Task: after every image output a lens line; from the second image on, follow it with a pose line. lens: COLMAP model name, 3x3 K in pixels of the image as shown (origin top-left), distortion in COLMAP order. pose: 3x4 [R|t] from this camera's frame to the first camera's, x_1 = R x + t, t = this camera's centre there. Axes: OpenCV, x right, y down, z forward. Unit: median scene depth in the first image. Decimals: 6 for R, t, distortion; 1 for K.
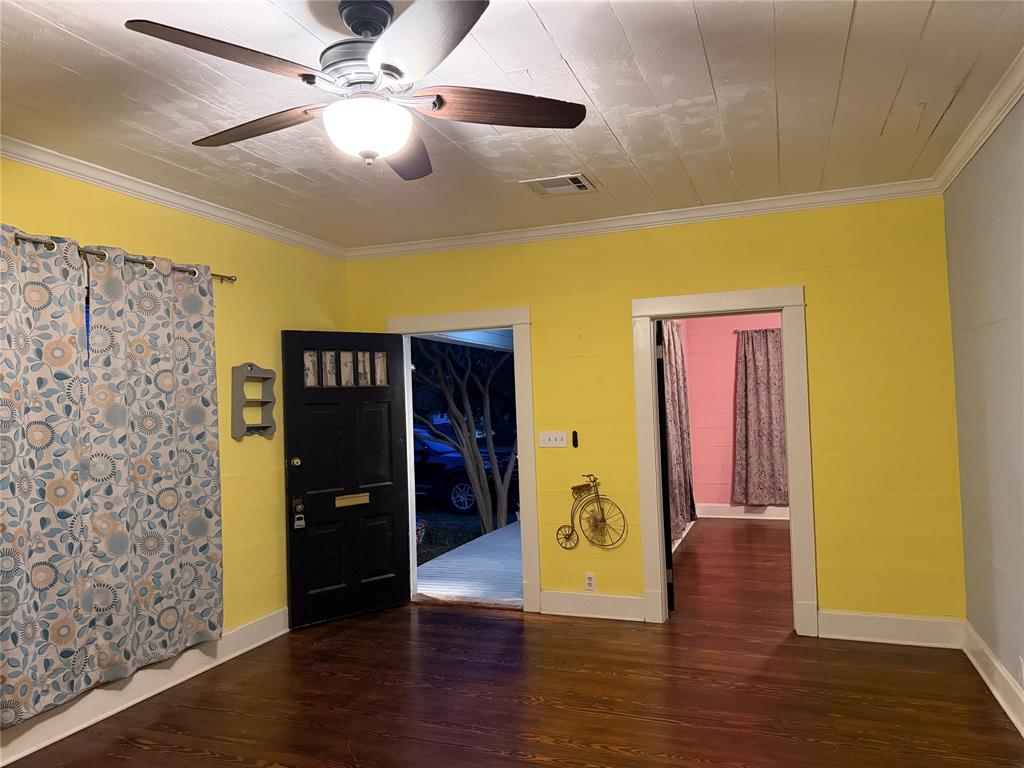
lens RADIAL K [[713.6, 0, 509.5], [0, 713.6, 381.1], [0, 0, 1]] dist [0.060340, -0.080676]
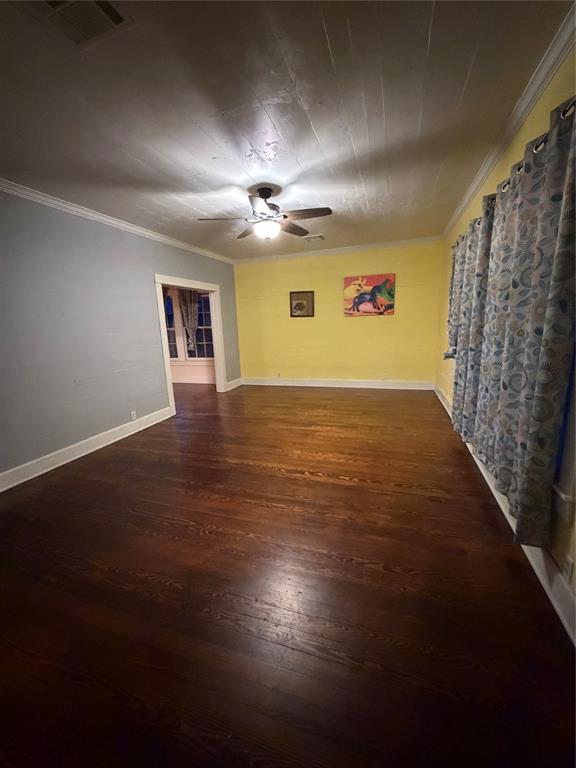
lens RADIAL K [[305.0, 0, 288.6], [0, 305.0, 378.4], [0, 0, 1]] dist [-0.000231, -0.000060]
pose [[-0.997122, 0.074633, -0.013346, -0.121879], [0.071575, 0.984691, 0.158933, 0.066082], [0.025003, 0.157520, -0.987199, 1.378523]]
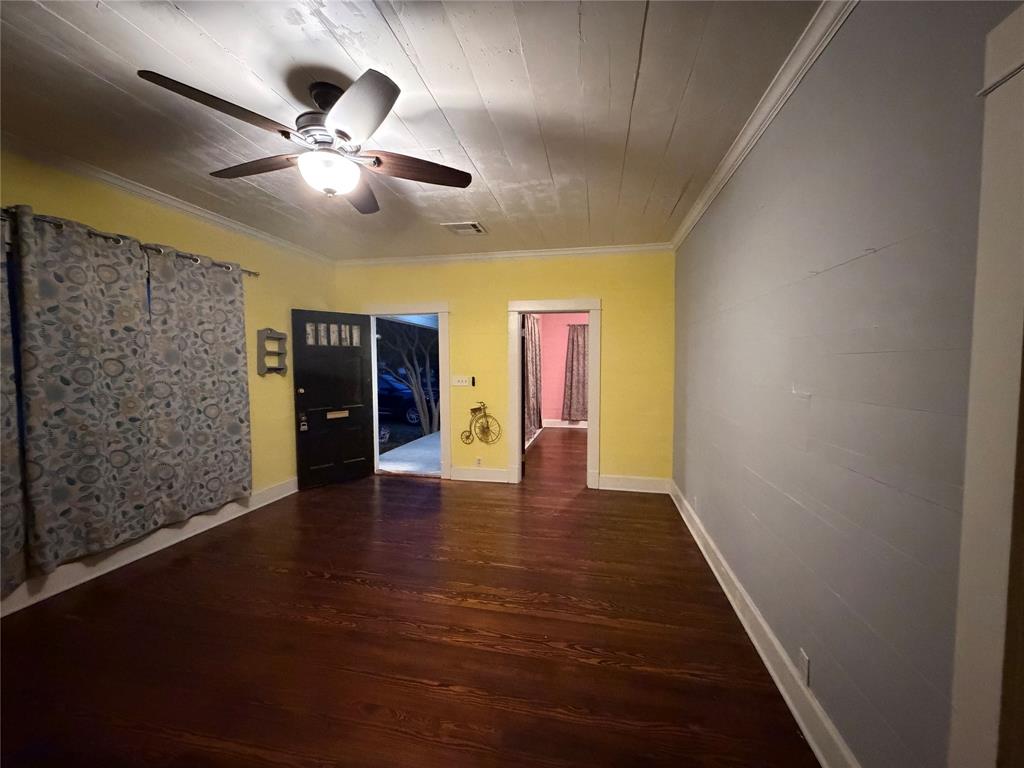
lens RADIAL K [[406.9, 0, 511.4], [0, 406.9, 384.9], [0, 0, 1]] dist [-0.000718, -0.000522]
pose [[0.987202, 0.023041, 0.157801, 0.034209], [-0.035823, 0.996259, 0.078640, 0.011127], [-0.155399, -0.083286, 0.984335, 0.018301]]
